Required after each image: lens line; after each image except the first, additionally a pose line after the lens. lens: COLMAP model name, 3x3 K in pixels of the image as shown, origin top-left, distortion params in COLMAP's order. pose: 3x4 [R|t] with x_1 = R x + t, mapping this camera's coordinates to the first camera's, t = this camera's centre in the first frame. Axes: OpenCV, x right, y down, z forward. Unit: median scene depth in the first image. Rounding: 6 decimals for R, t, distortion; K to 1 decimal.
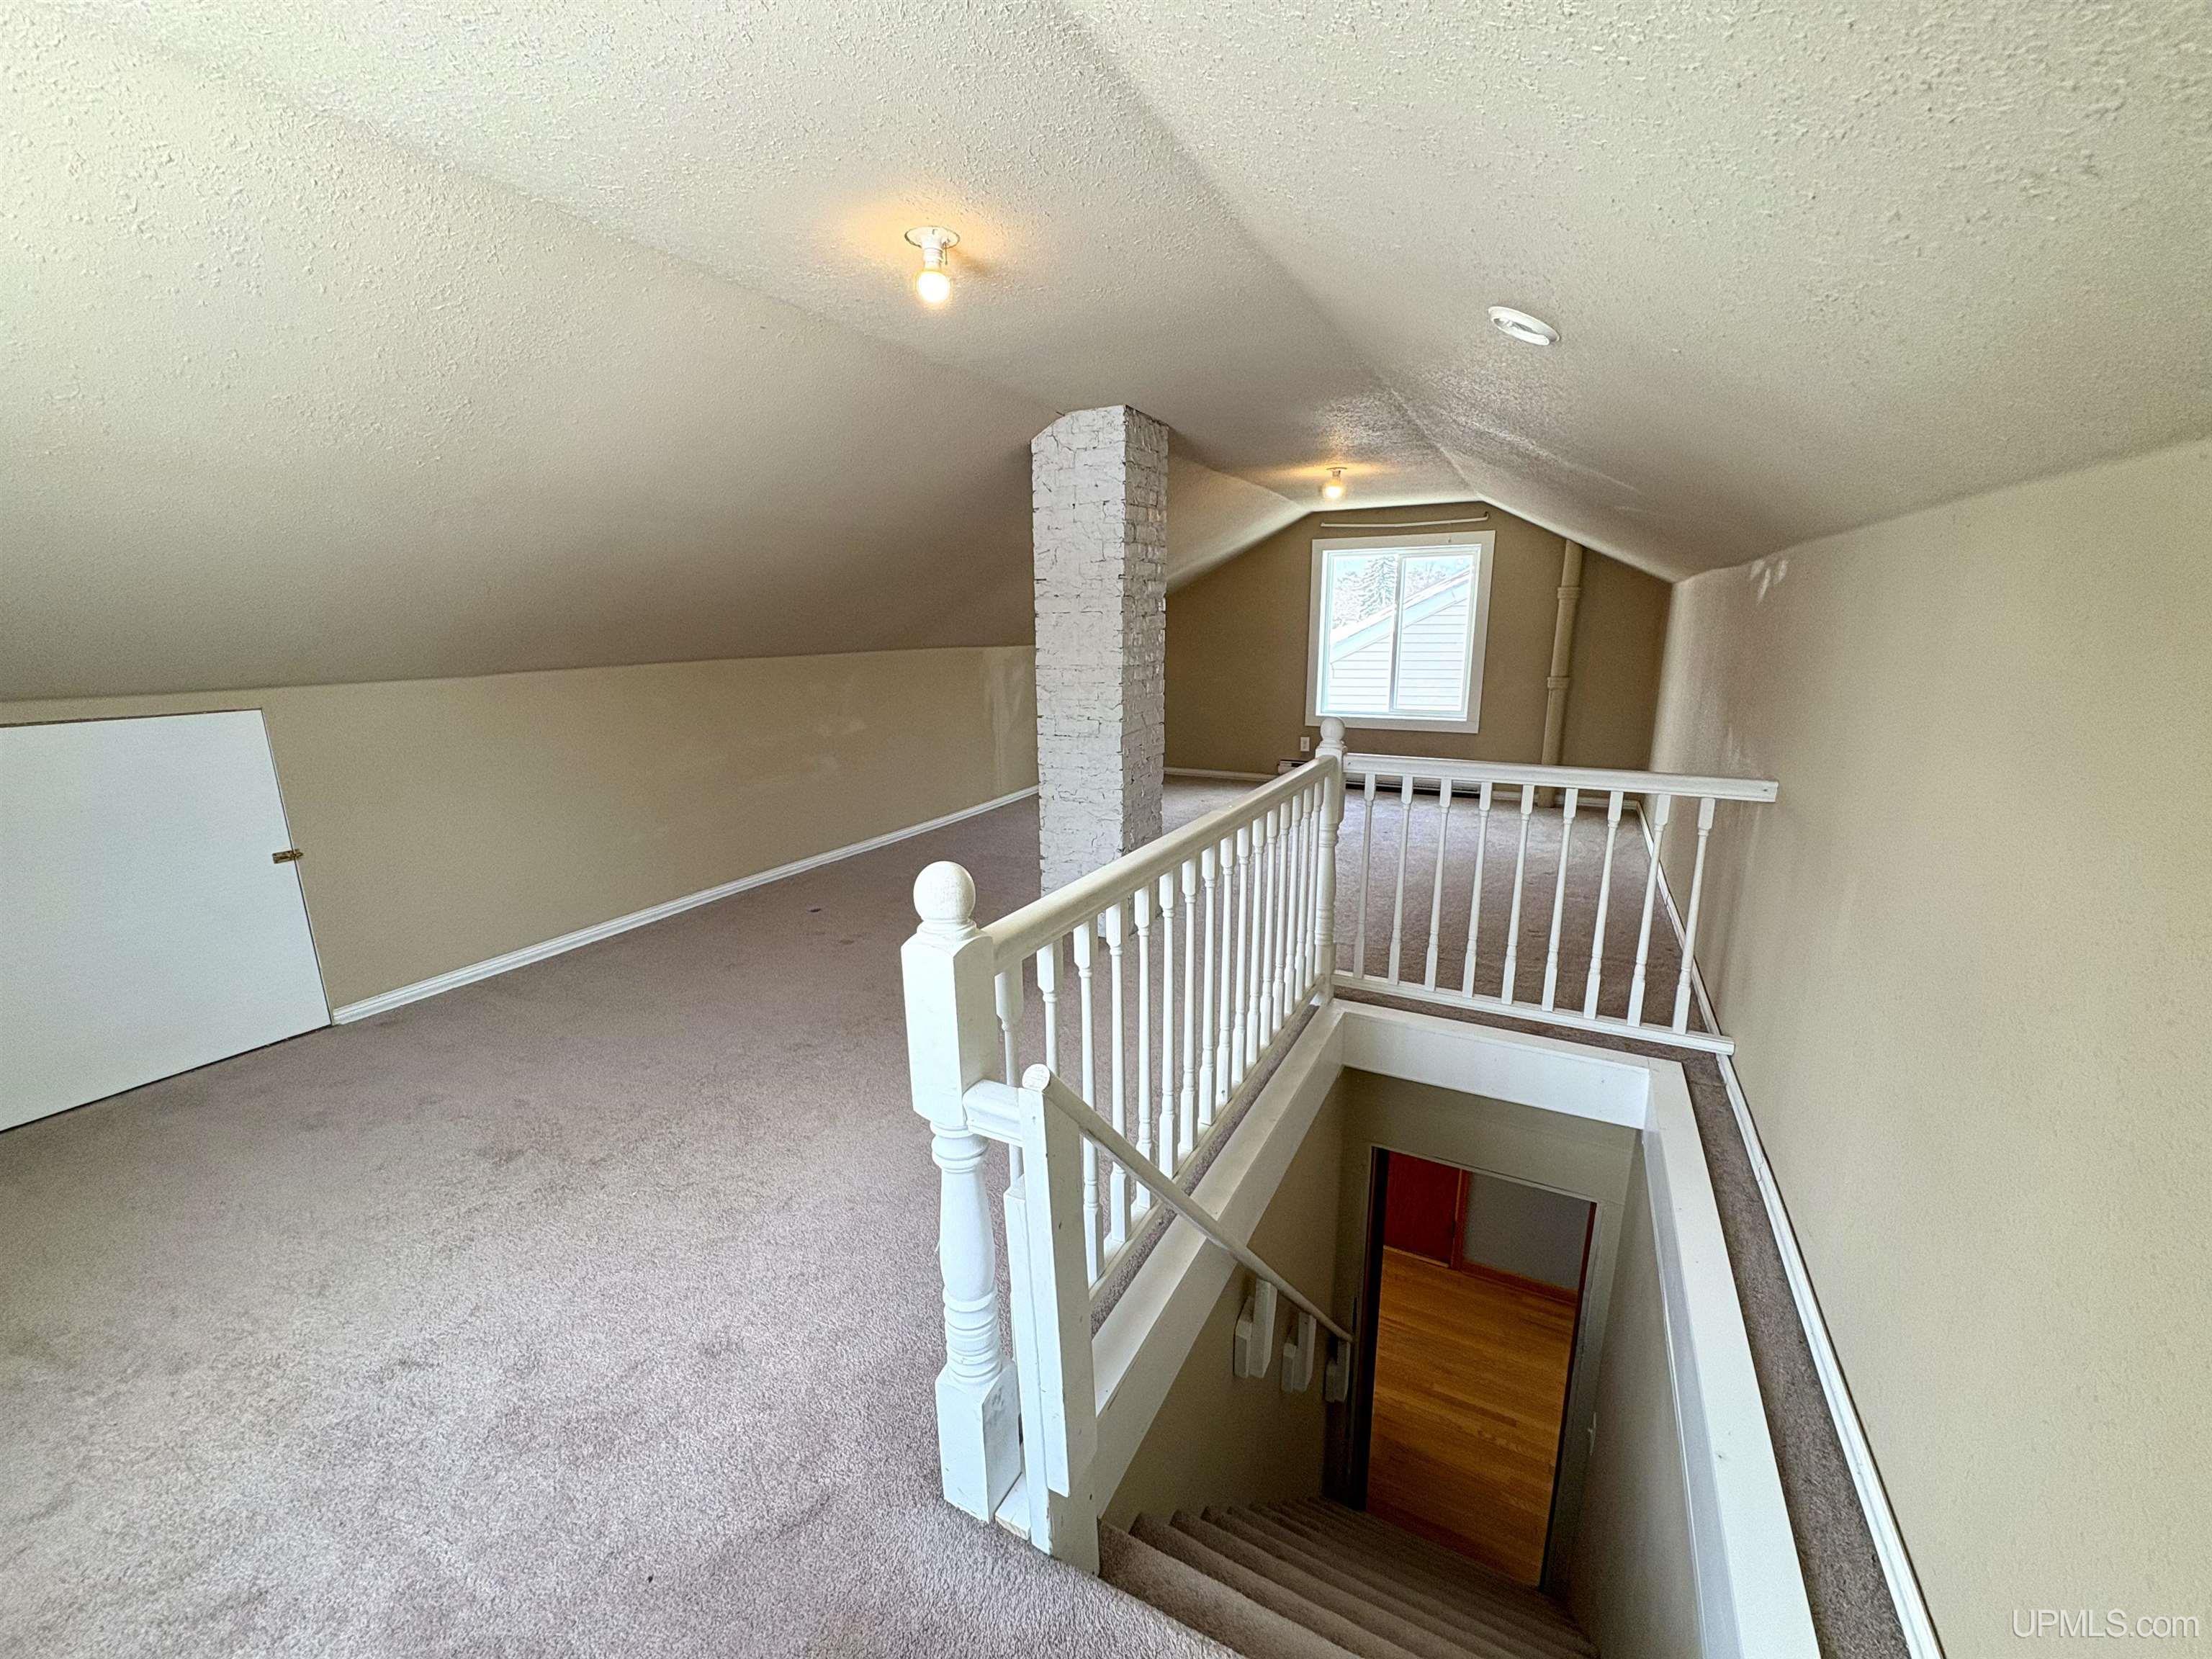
lens RADIAL K [[880.7, 0, 1107.3], [0, 880.7, 826.0], [0, 0, 1]] dist [-0.003837, 0.000181]
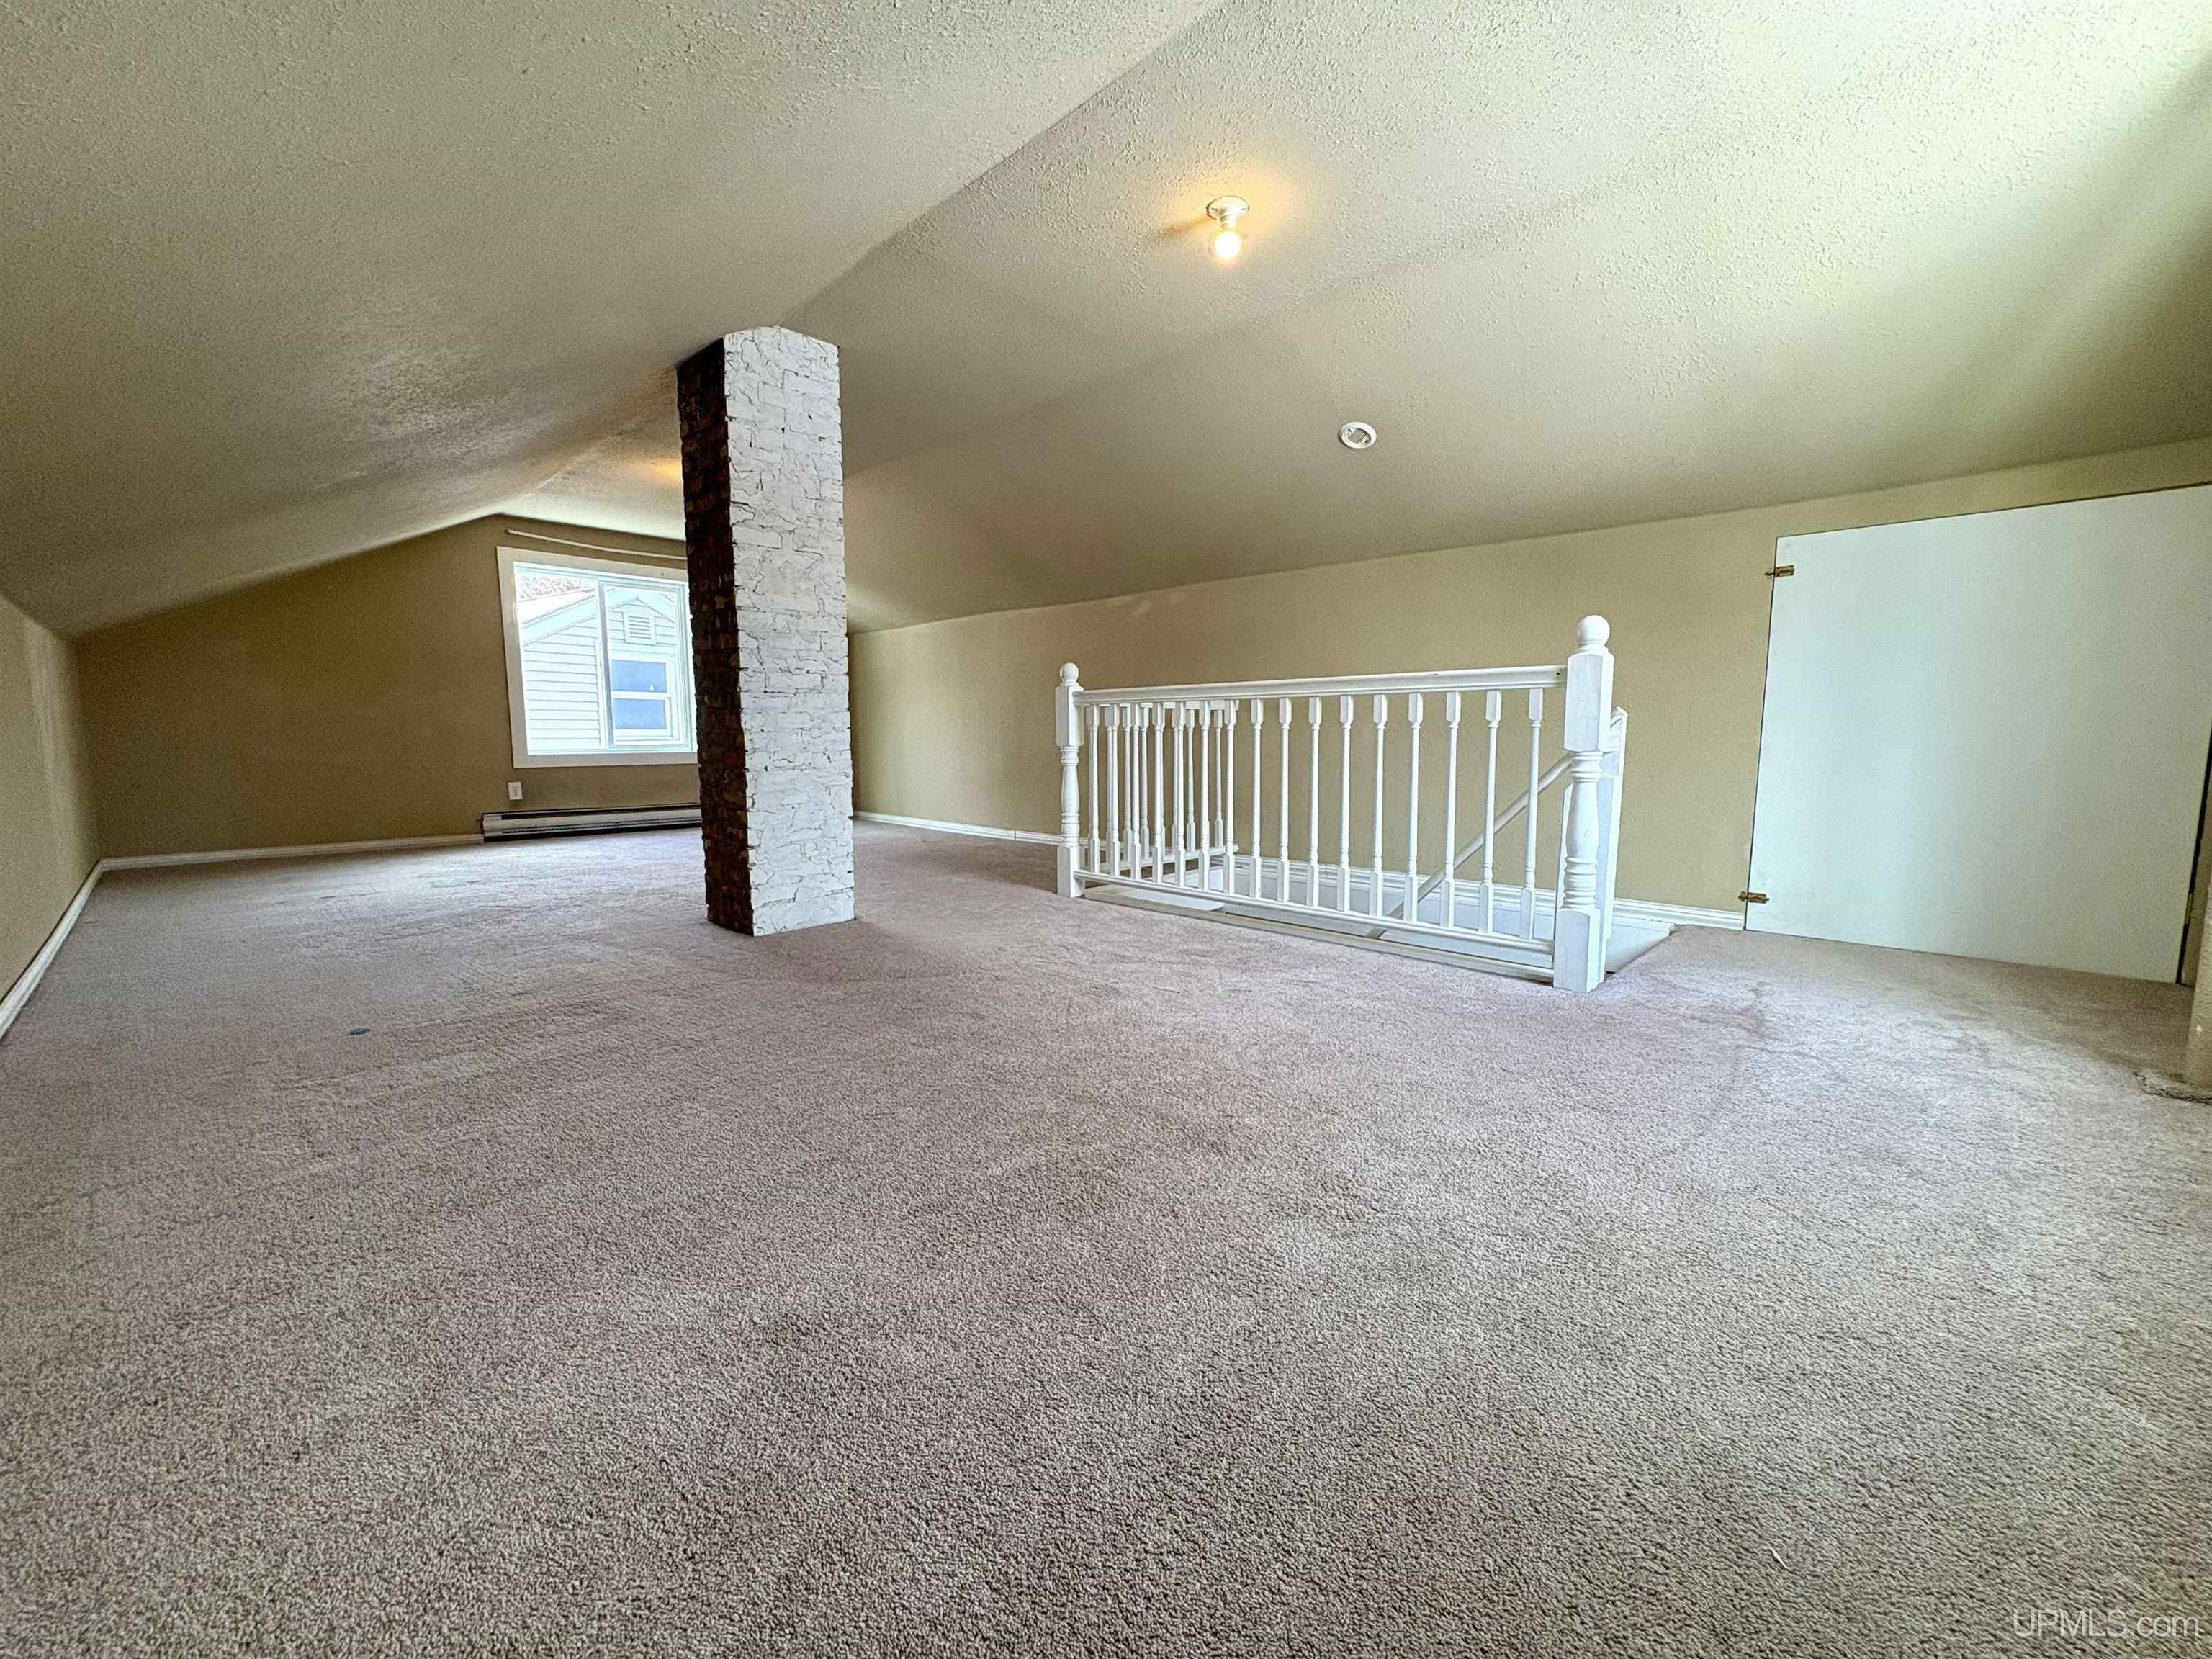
lens RADIAL K [[880.7, 0, 1105.7], [0, 880.7, 832.9], [0, 0, 1]] dist [-0.003837, 0.000181]
pose [[0.288441, -0.100066, 0.952255, -0.796216], [0.217761, 0.975318, 0.036529, 0.069003], [-0.932407, 0.196827, 0.303112, 0.485044]]
